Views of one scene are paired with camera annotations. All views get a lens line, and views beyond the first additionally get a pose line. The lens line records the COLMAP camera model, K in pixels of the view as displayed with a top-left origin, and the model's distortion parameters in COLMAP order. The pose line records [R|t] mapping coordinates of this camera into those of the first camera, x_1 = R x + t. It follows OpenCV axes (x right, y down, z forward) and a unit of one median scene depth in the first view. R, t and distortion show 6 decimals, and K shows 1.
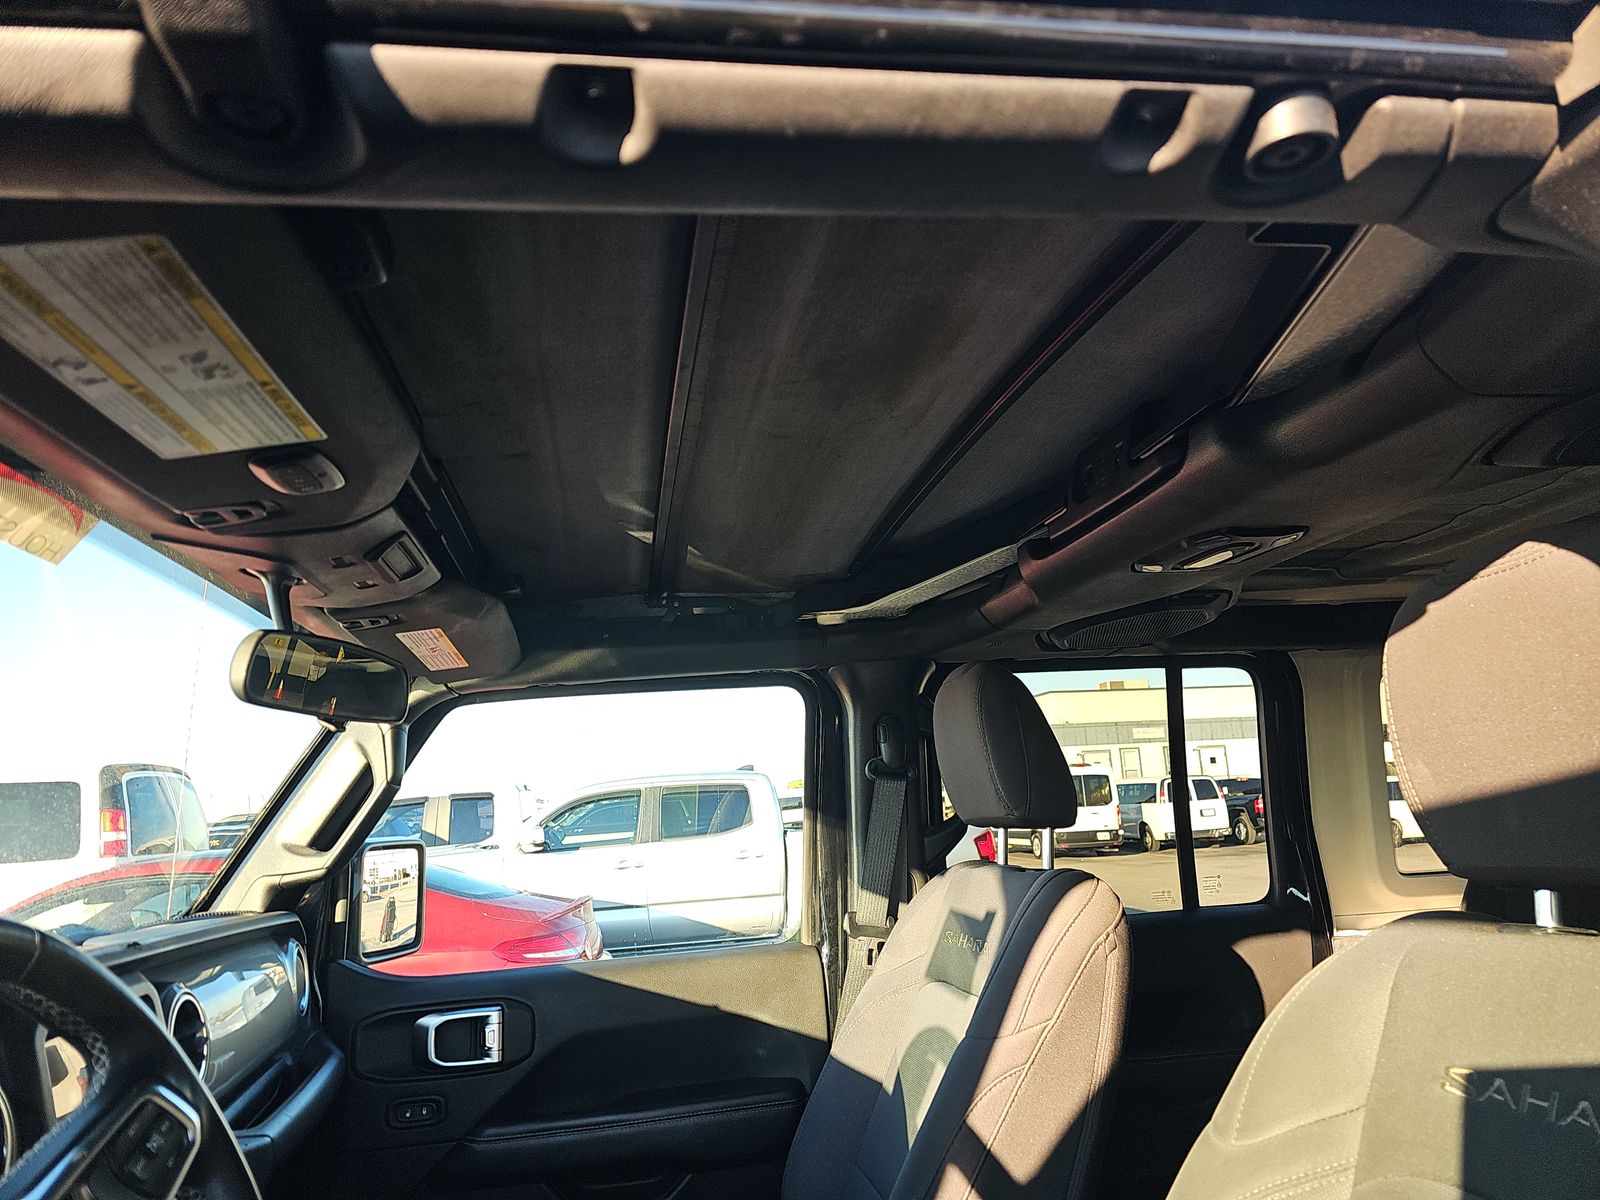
lens RADIAL K [[1120.0, 0, 800.0], [0, 1120.0, 600.0], [0, 0, 1]] dist [-0.006135, -0.001388]
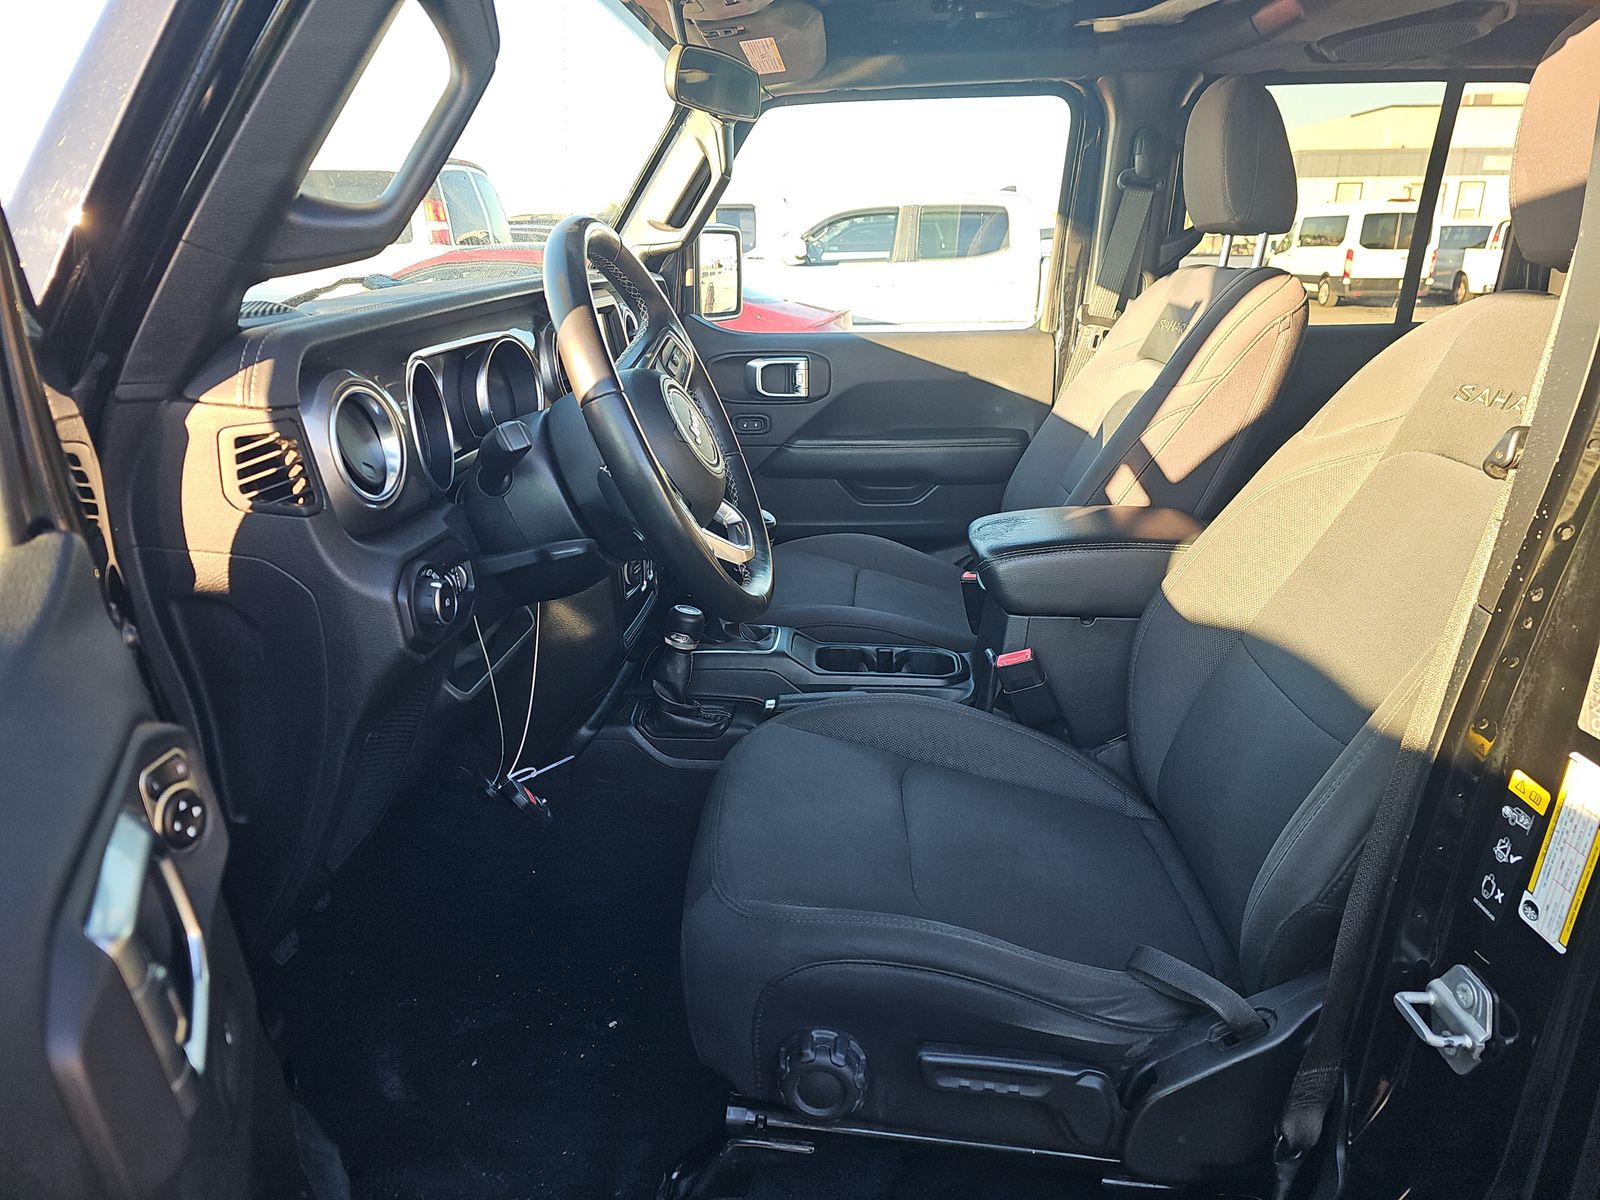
lens RADIAL K [[1072.0, 0, 800.0], [0, 1072.0, 600.0], [0, 0, 1]] dist [0.078177, -0.061687]
pose [[0.973854, 0.117519, -0.194416, 0.010542], [-0.006720, 0.870328, 0.492426, -0.019594], [0.227075, -0.478245, 0.848362, -0.227875]]
